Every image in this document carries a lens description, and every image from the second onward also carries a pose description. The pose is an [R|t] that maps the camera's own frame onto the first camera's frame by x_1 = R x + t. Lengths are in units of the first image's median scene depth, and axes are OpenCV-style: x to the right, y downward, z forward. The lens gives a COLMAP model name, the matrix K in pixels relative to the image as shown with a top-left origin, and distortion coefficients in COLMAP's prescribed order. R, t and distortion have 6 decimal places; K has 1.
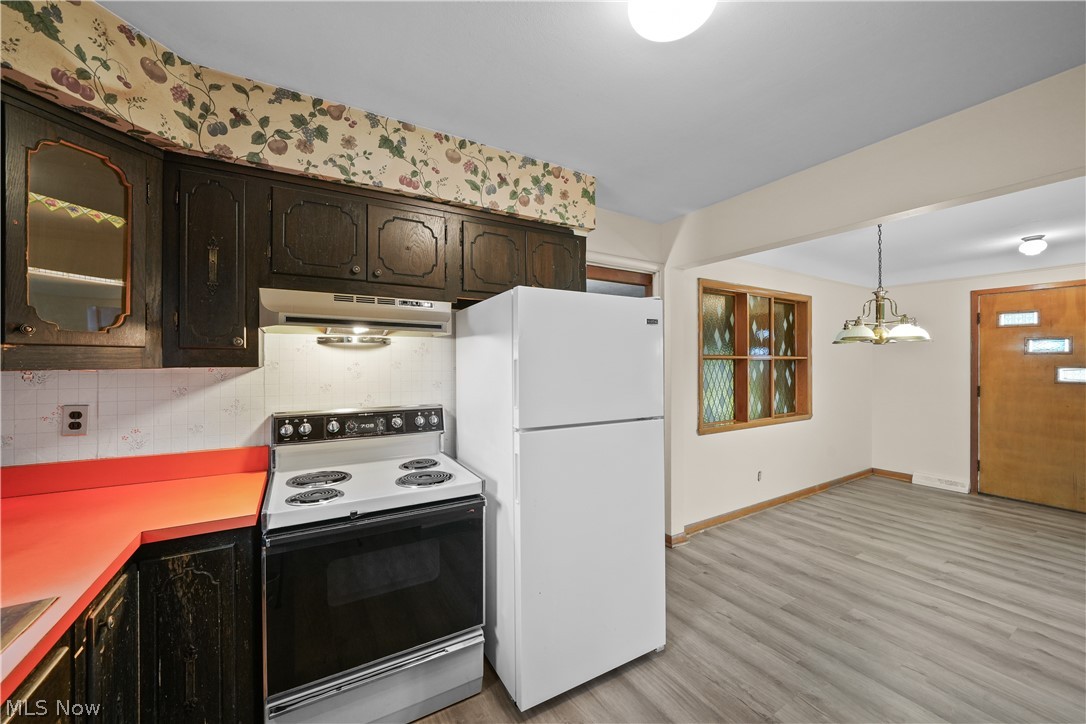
lens RADIAL K [[410.6, 0, 538.9], [0, 410.6, 368.3], [0, 0, 1]] dist [-0.003345, 0.000717]
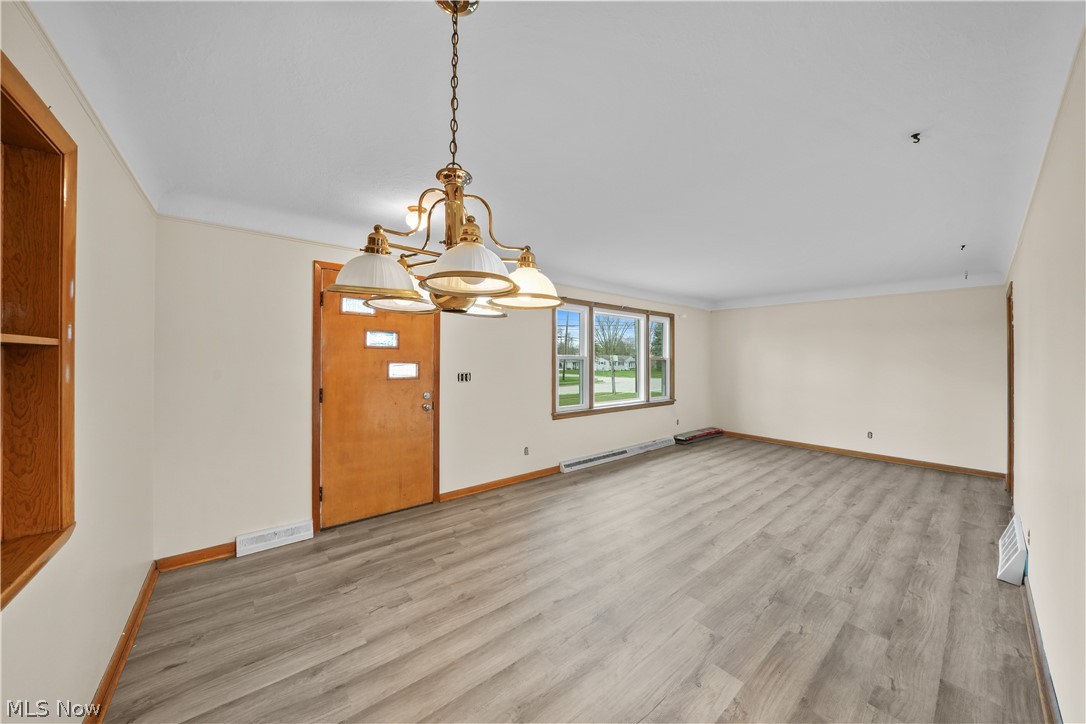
lens RADIAL K [[376.2, 0, 542.0], [0, 376.2, 360.1], [0, 0, 1]] dist [0.011013, -0.000374]
pose [[-0.122872, -0.007079, 0.992397, 0.353277], [0.009161, 0.999924, 0.008267, -0.011979], [-0.992380, 0.010107, -0.122798, 0.721360]]
